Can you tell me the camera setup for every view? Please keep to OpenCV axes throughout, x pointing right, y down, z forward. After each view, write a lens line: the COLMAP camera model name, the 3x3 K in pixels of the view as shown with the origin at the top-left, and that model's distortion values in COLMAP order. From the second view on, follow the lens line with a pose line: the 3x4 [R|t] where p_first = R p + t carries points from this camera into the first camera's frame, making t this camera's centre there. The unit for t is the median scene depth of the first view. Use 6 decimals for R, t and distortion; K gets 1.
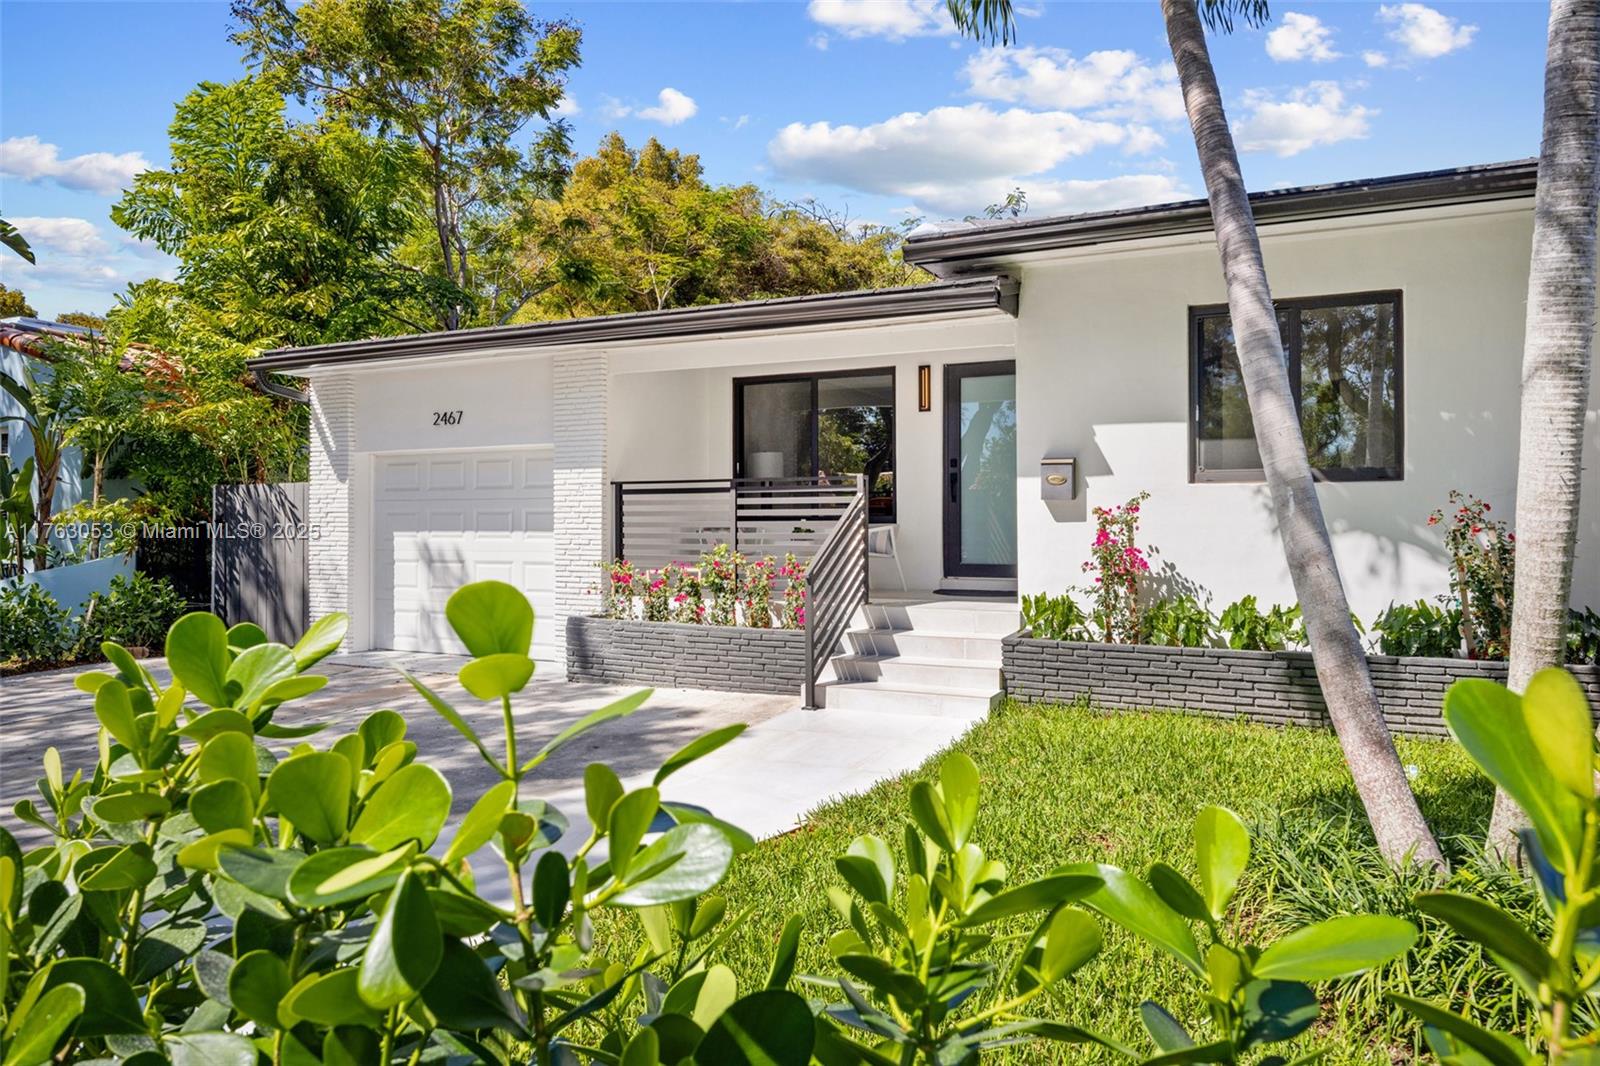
lens RADIAL K [[1049.3, 0, 800.2], [0, 1049.3, 526.3], [0, 0, 1]] dist [0.000628, 0.000458]
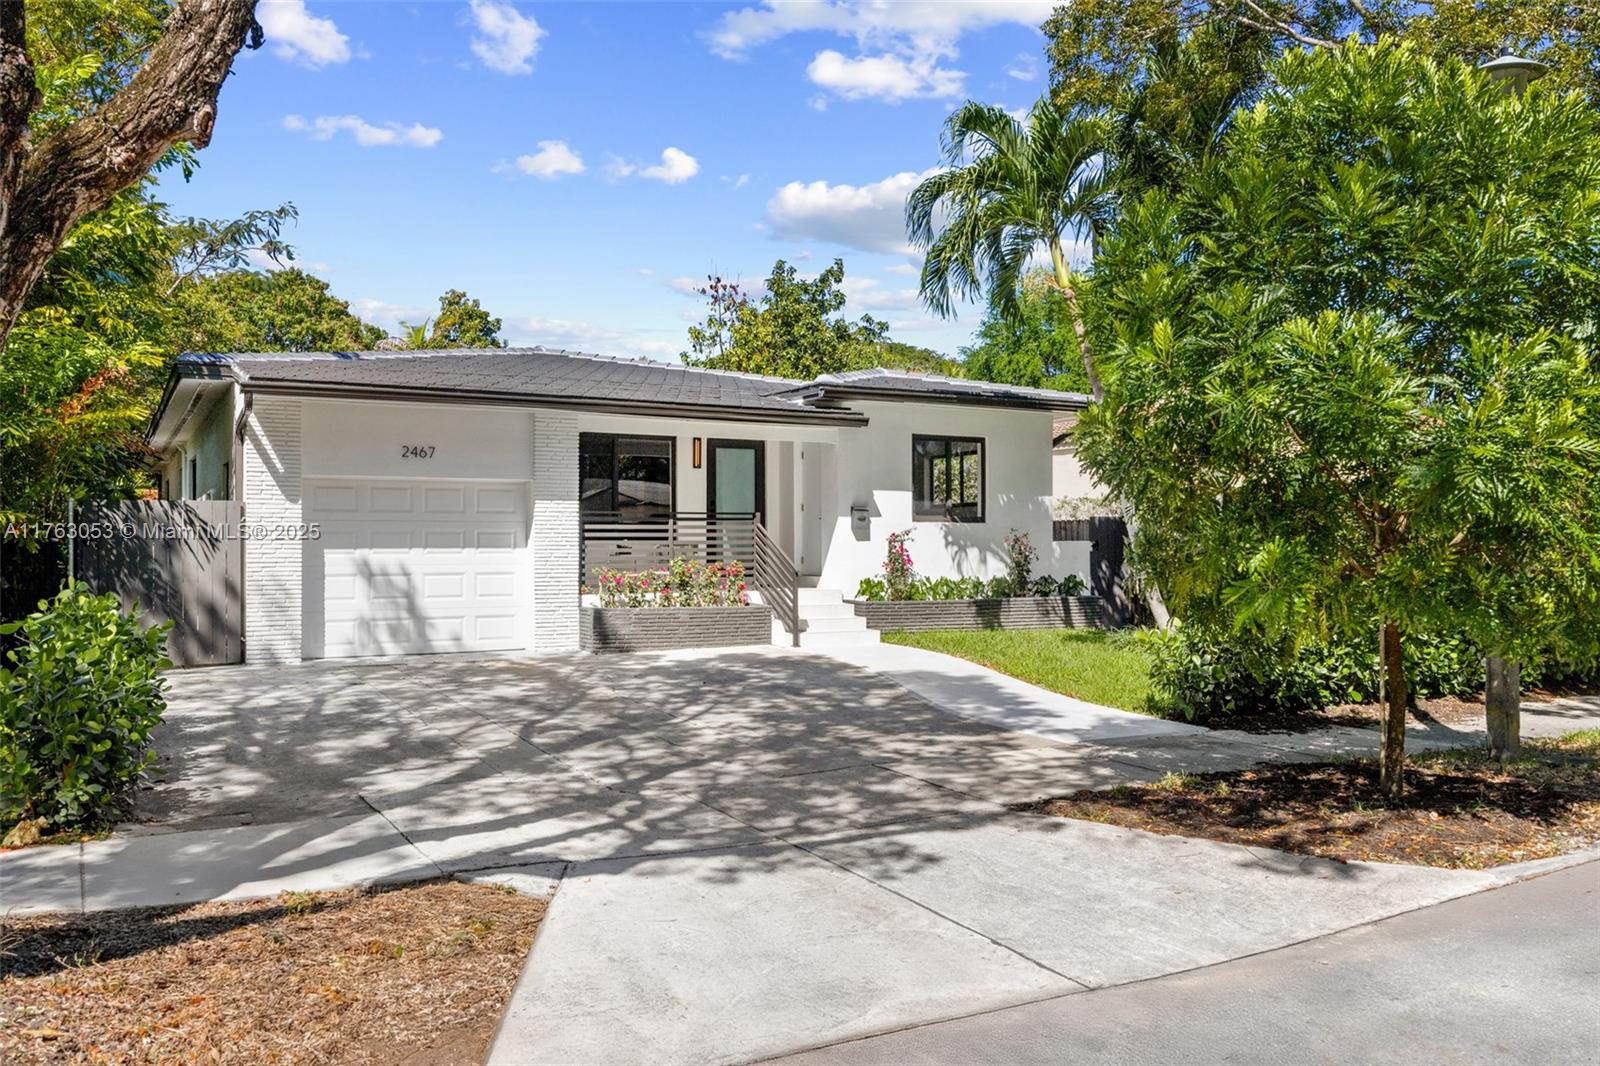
lens RADIAL K [[1289.1, 0, 800.7], [0, 1289.1, 536.4], [0, 0, 1]] dist [-0.001387, -0.000225]
pose [[0.584152, 0.008457, 0.811600, -1.241253], [0.006055, 0.999872, -0.014778, 0.015255], [-0.811622, 0.013547, 0.584026, -0.186518]]
